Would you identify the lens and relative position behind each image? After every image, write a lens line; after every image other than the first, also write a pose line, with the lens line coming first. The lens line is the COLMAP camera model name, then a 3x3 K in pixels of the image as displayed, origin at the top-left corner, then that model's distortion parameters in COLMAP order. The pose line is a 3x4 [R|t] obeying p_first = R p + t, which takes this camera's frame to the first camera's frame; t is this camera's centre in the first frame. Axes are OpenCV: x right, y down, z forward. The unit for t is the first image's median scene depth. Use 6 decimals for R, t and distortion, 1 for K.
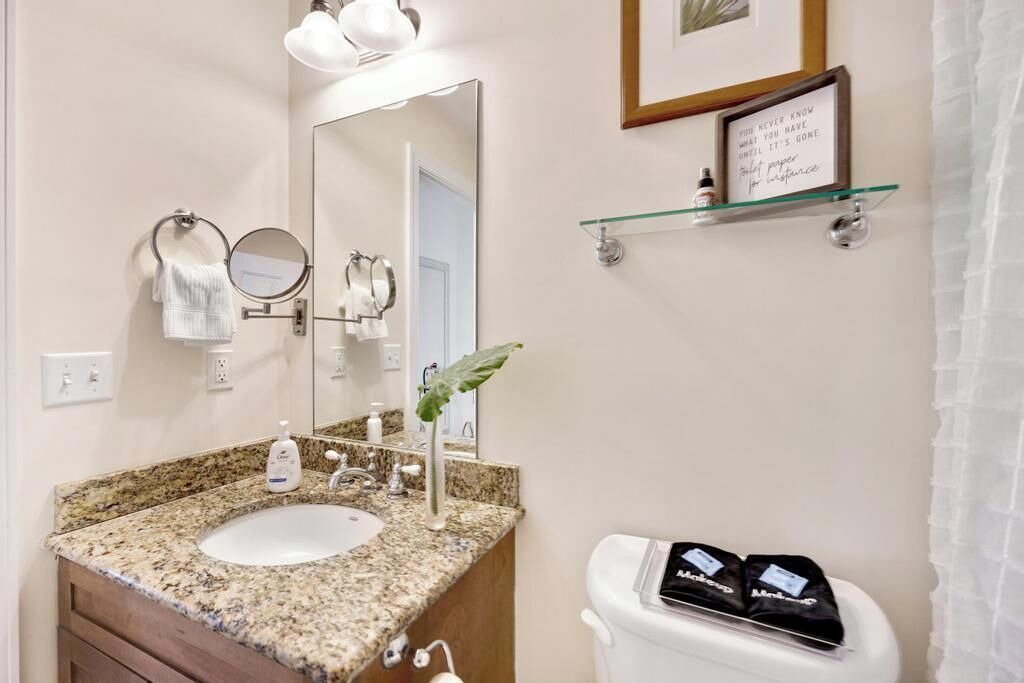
lens RADIAL K [[420.9, 0, 520.8], [0, 420.9, 341.2], [0, 0, 1]] dist [-0.001730, -0.000113]
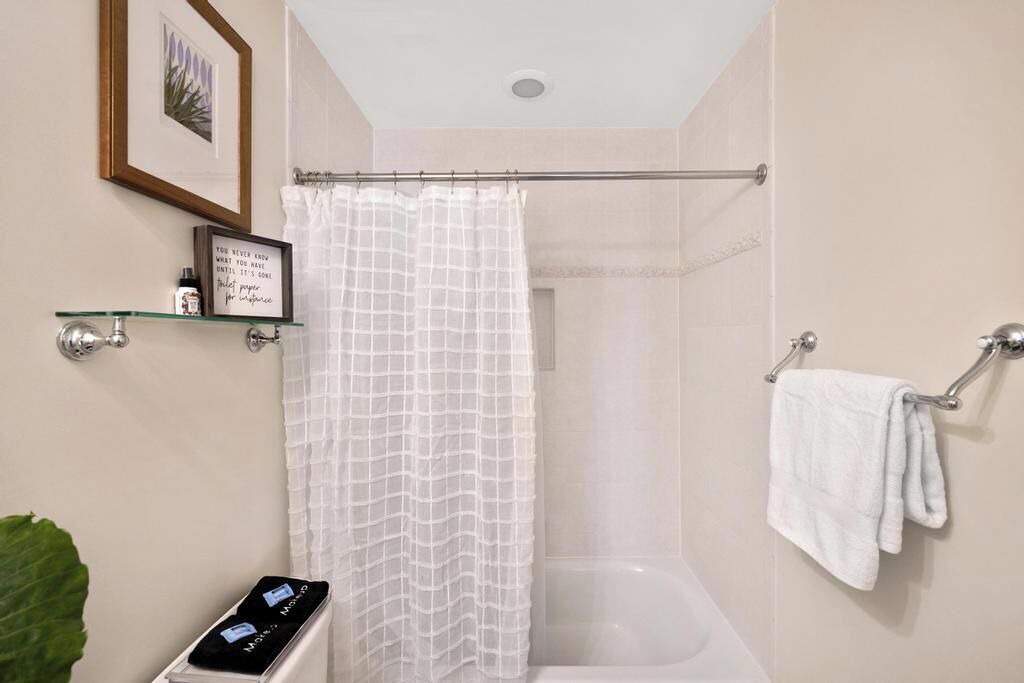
lens RADIAL K [[420.9, 0, 514.0], [0, 420.9, 338.2], [0, 0, 1]] dist [-0.001730, -0.000113]
pose [[-0.403034, -0.002885, 0.915180, -0.876267], [0.001398, 0.999992, 0.003768, -0.265305], [-0.915184, 0.002798, -0.403027, 0.754083]]
